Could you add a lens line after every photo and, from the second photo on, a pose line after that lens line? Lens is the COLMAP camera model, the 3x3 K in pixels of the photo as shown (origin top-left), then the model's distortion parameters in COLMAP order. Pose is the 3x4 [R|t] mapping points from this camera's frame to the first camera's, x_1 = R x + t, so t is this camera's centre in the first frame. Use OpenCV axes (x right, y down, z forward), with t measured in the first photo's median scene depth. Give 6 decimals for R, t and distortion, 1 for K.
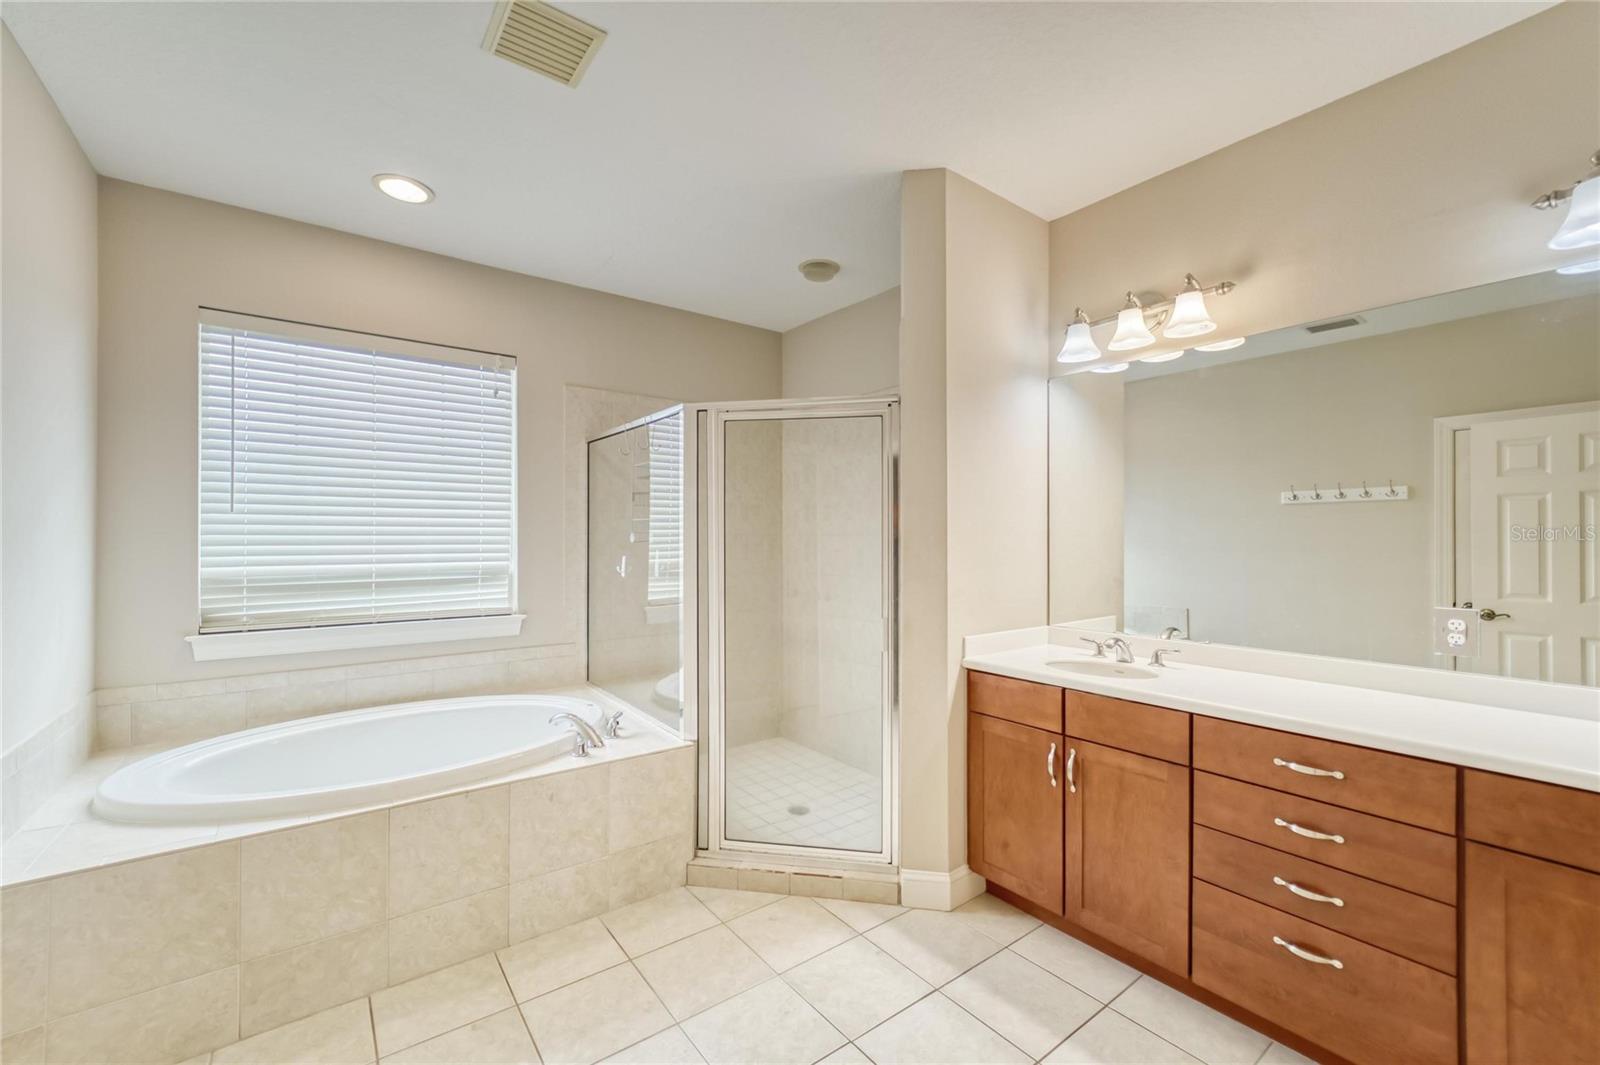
lens RADIAL K [[636.6, 0, 793.8], [0, 636.6, 534.4], [0, 0, 1]] dist [-0.003252, 0.000668]
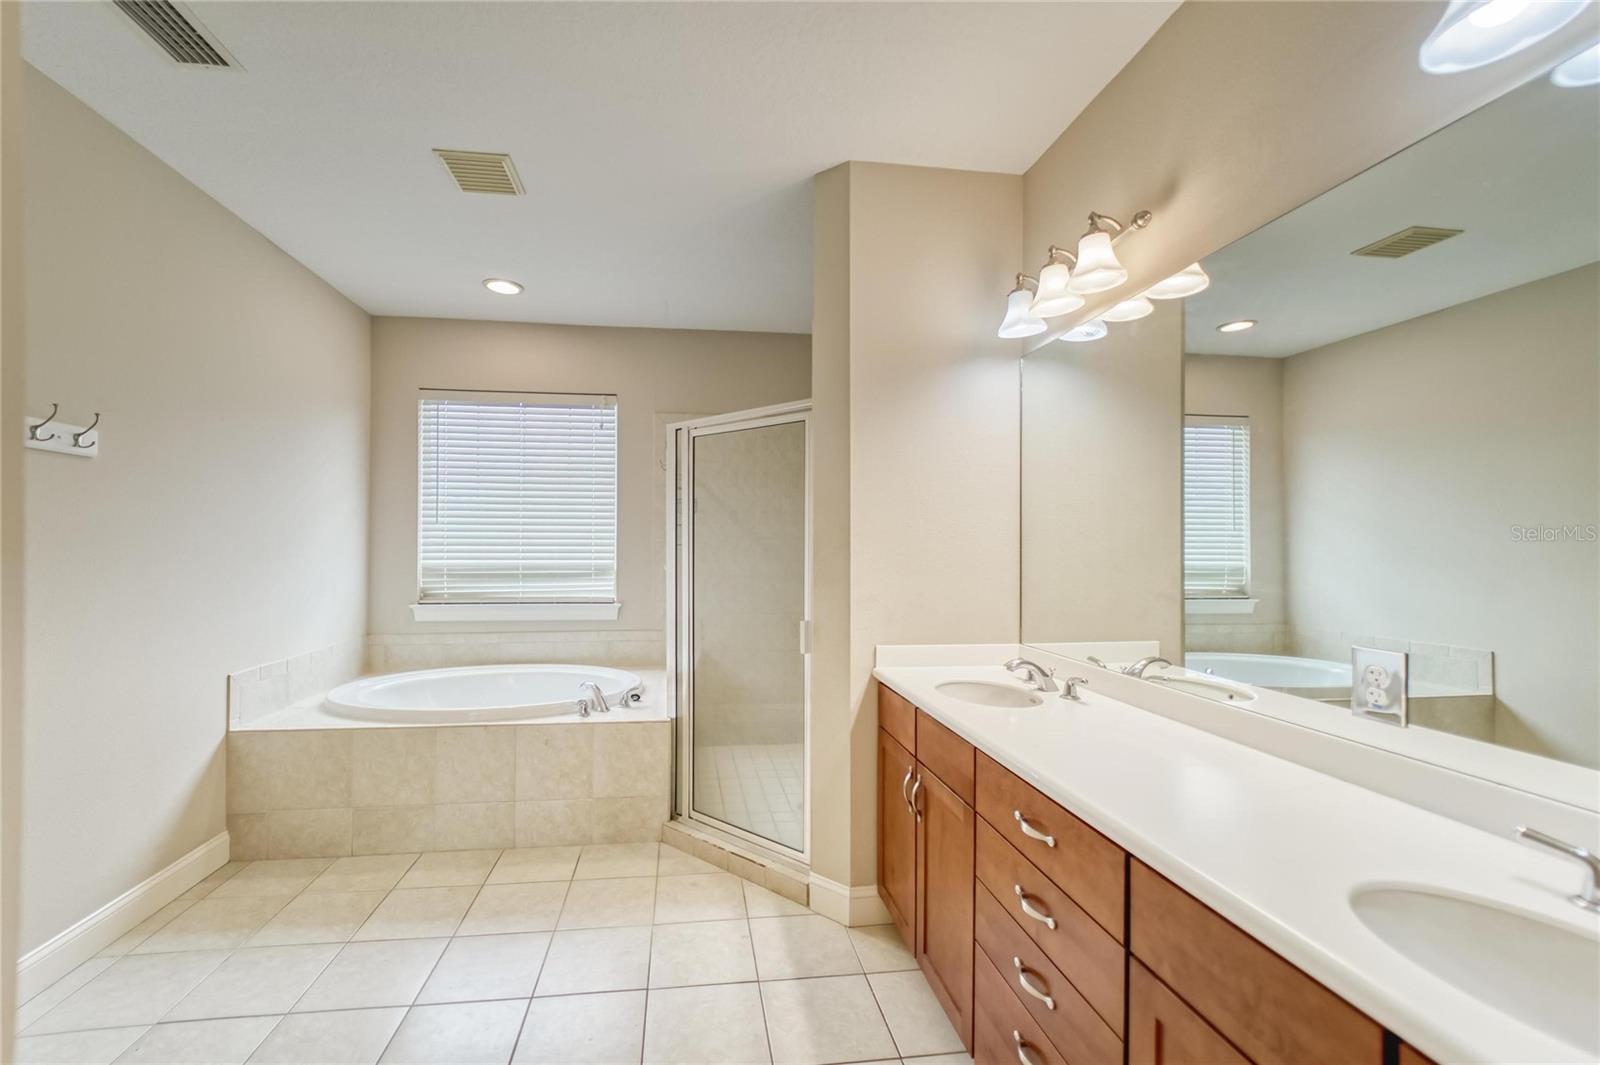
lens RADIAL K [[636.6, 0, 753.0], [0, 636.6, 536.7], [0, 0, 1]] dist [-0.003252, 0.000668]
pose [[0.868563, -0.001766, -0.495575, 0.575226], [-0.000353, 0.999991, -0.004182, 0.002532], [0.495578, 0.003807, 0.868555, 0.081426]]
